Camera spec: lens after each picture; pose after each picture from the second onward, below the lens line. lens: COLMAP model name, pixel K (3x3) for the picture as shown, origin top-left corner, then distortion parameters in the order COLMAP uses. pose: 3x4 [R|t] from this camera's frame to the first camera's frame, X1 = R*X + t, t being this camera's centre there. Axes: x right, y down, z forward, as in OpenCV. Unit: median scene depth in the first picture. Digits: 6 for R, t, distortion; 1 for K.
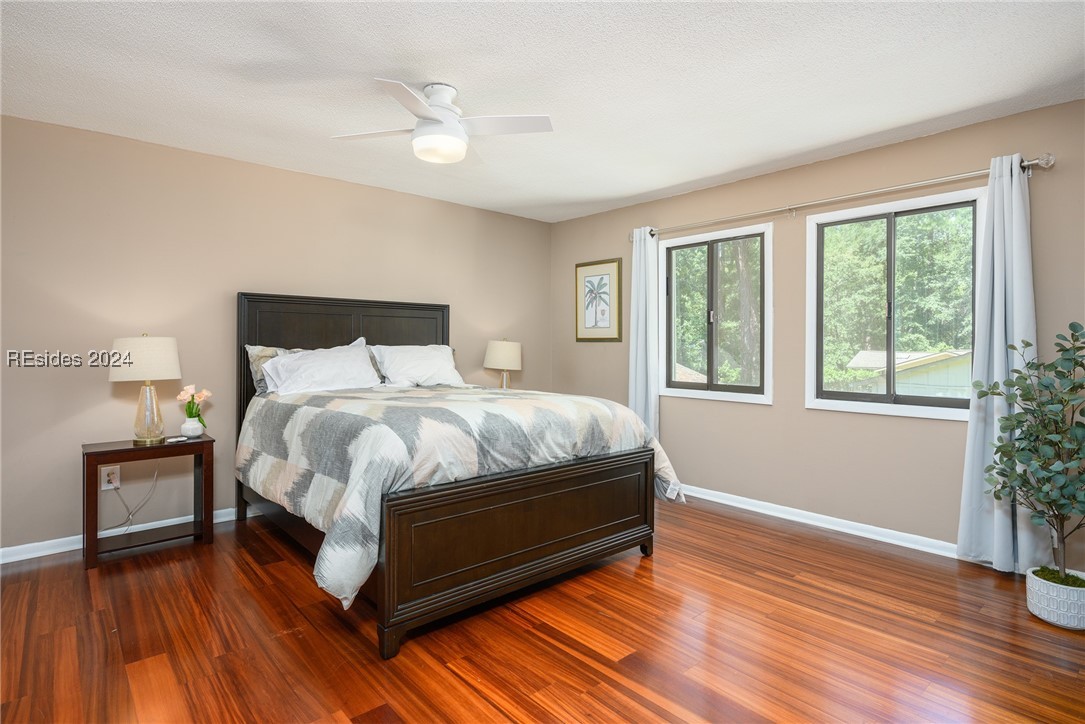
lens RADIAL K [[534.3, 0, 517.9], [0, 534.3, 343.7], [0, 0, 1]] dist [-0.002078, 0.000007]
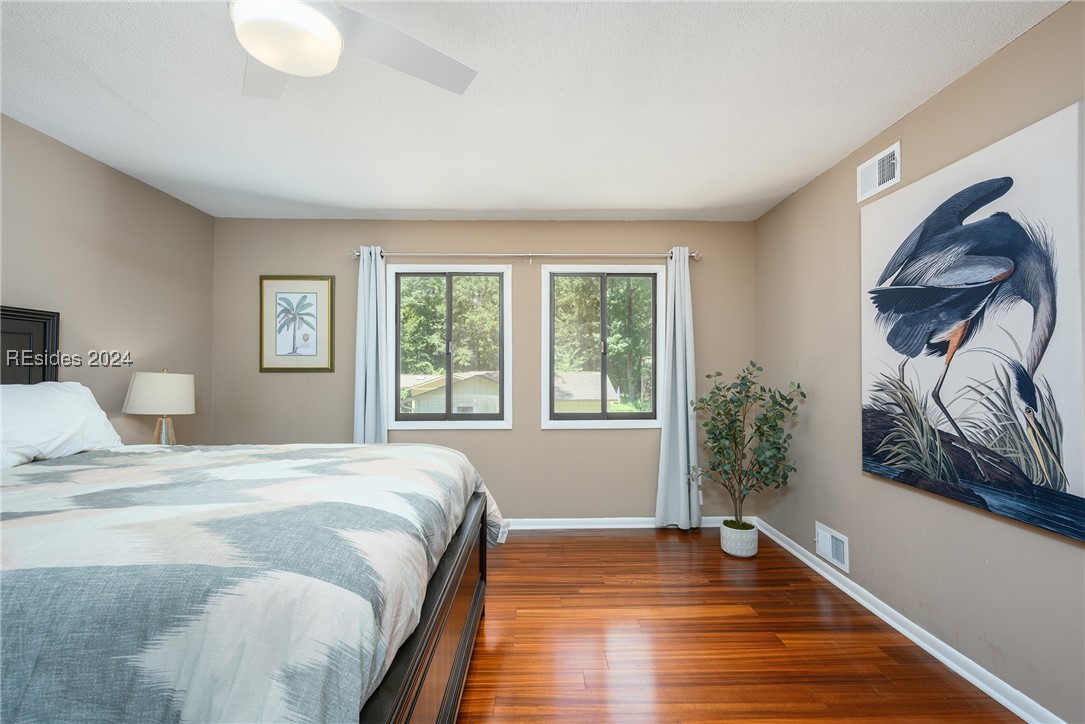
lens RADIAL K [[470.3, 0, 545.8], [0, 470.3, 361.1], [0, 0, 1]] dist [0.002484, -0.000044]
pose [[0.636394, 0.010708, 0.771290, -0.229728], [0.004101, 0.999843, -0.017264, -0.009498], [-0.771353, 0.014150, 0.636250, 0.318197]]
